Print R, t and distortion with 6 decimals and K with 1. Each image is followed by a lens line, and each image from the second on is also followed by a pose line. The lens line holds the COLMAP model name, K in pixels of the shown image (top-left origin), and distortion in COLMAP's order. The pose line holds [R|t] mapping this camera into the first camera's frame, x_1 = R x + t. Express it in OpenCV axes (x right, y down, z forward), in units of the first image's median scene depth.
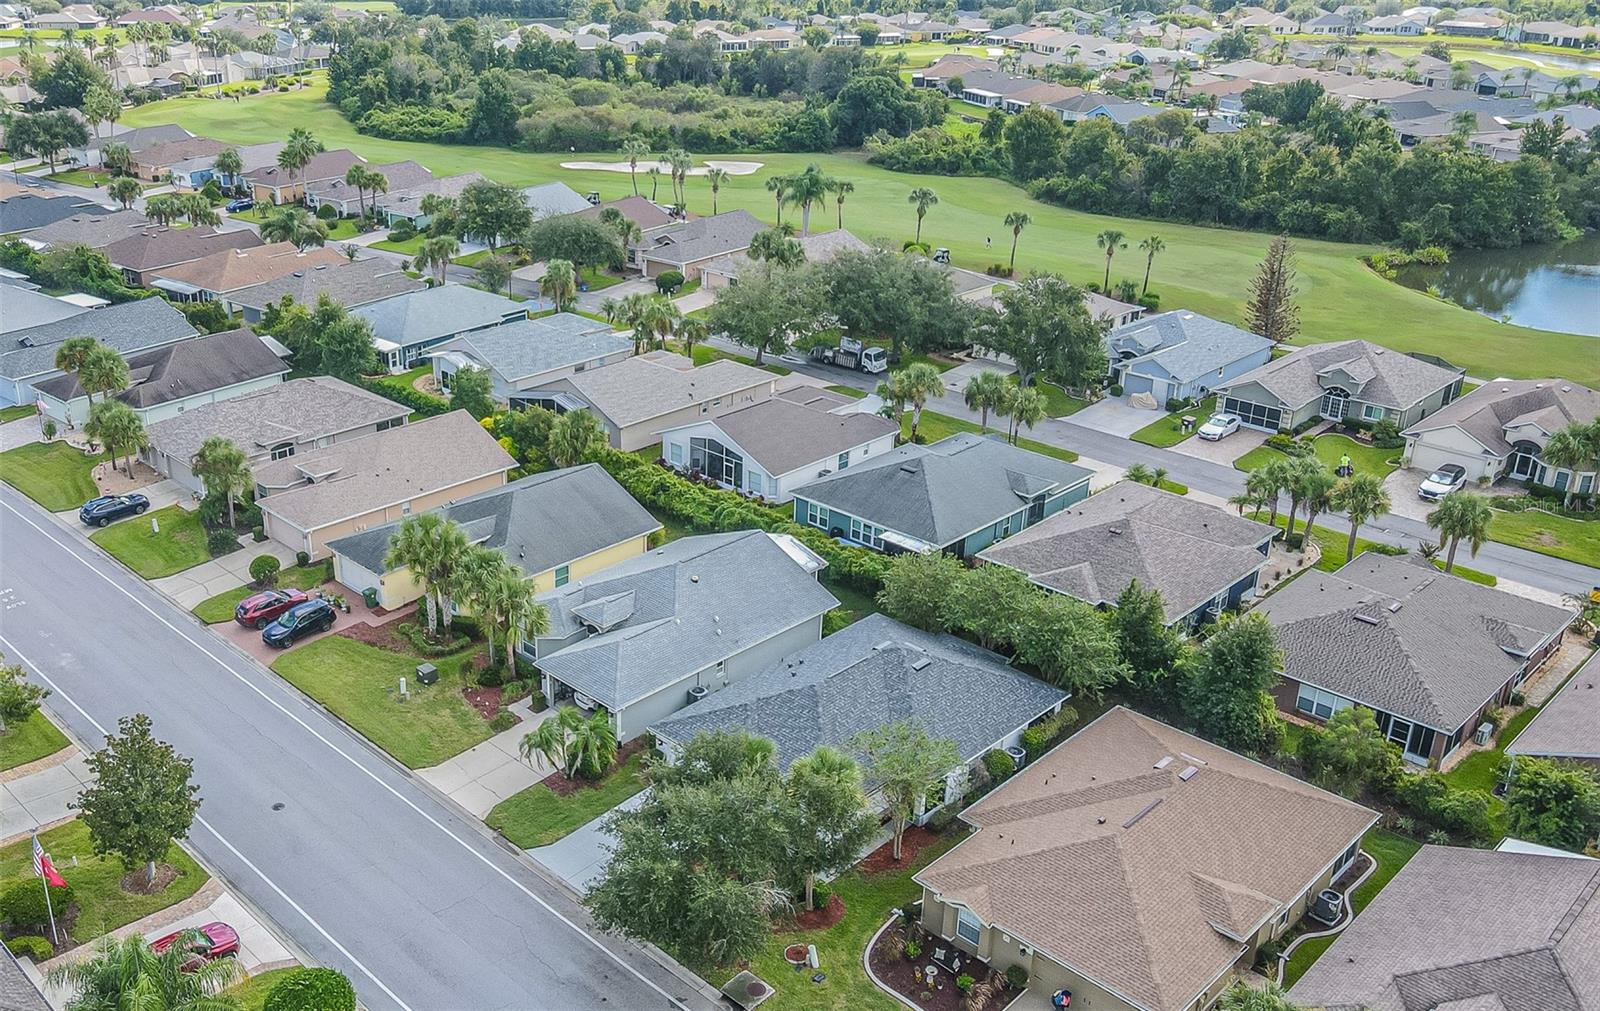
lens RADIAL K [[1414.8, 0, 667.4], [0, 1414.8, 503.8], [0, 0, 1]] dist [-0.009782, 0.073630]
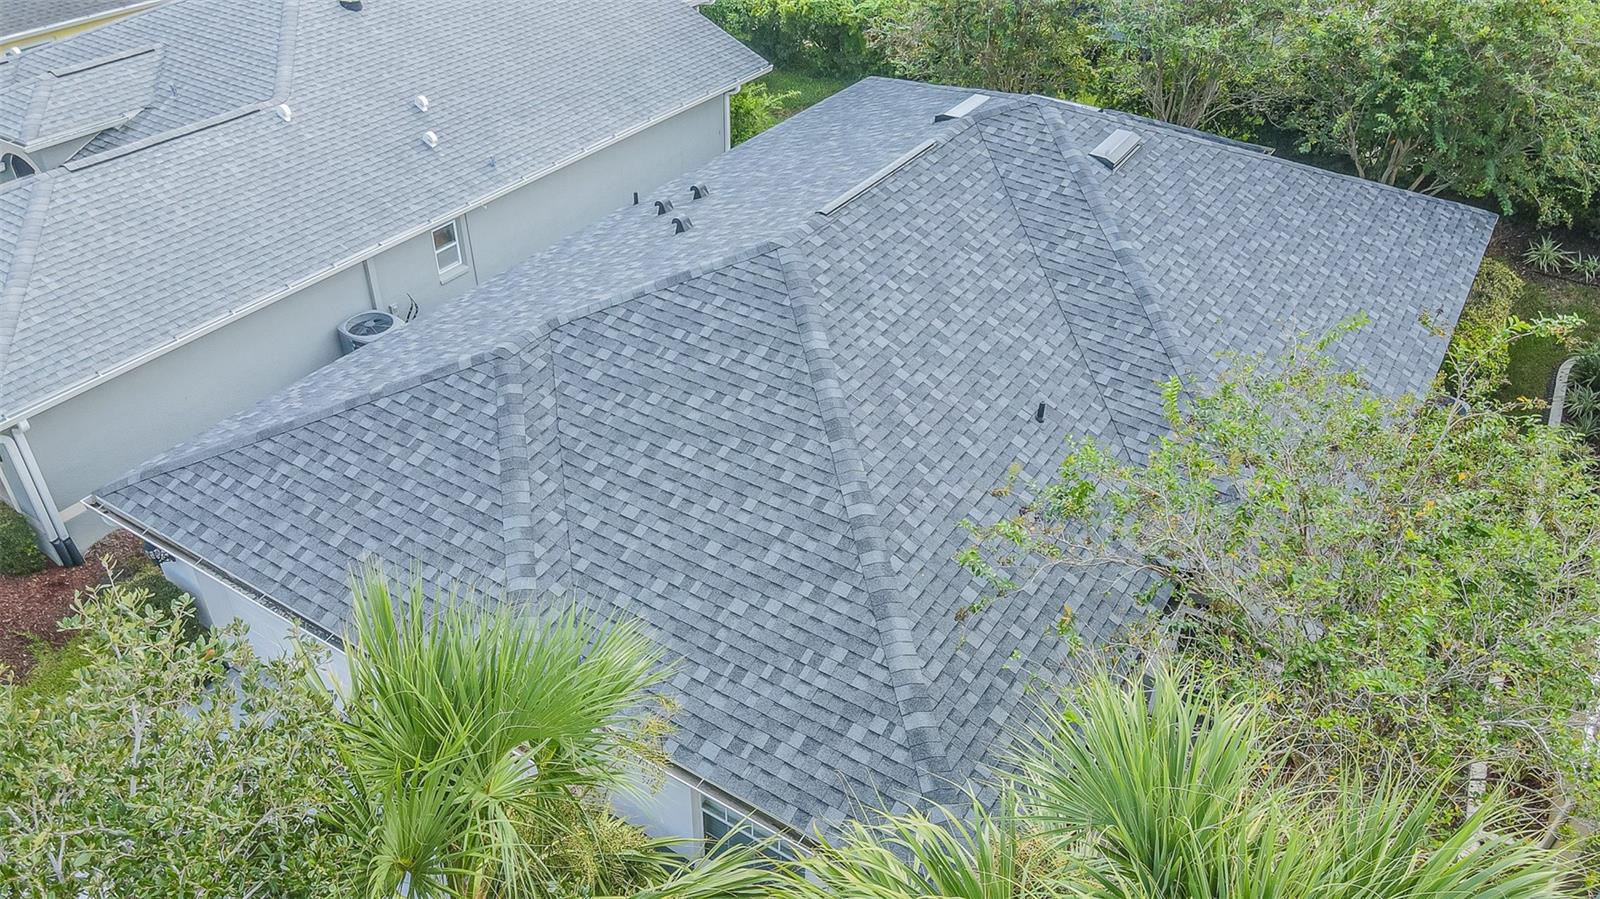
lens RADIAL K [[1192.2, 0, 821.8], [0, 1192.2, 445.9], [0, 0, 1]] dist [-0.004961, 0.044023]
pose [[0.969216, -0.126309, 0.211346, 0.047145], [0.075186, 0.969218, 0.234445, 0.084344], [-0.234453, -0.211337, 0.948877, 0.587325]]
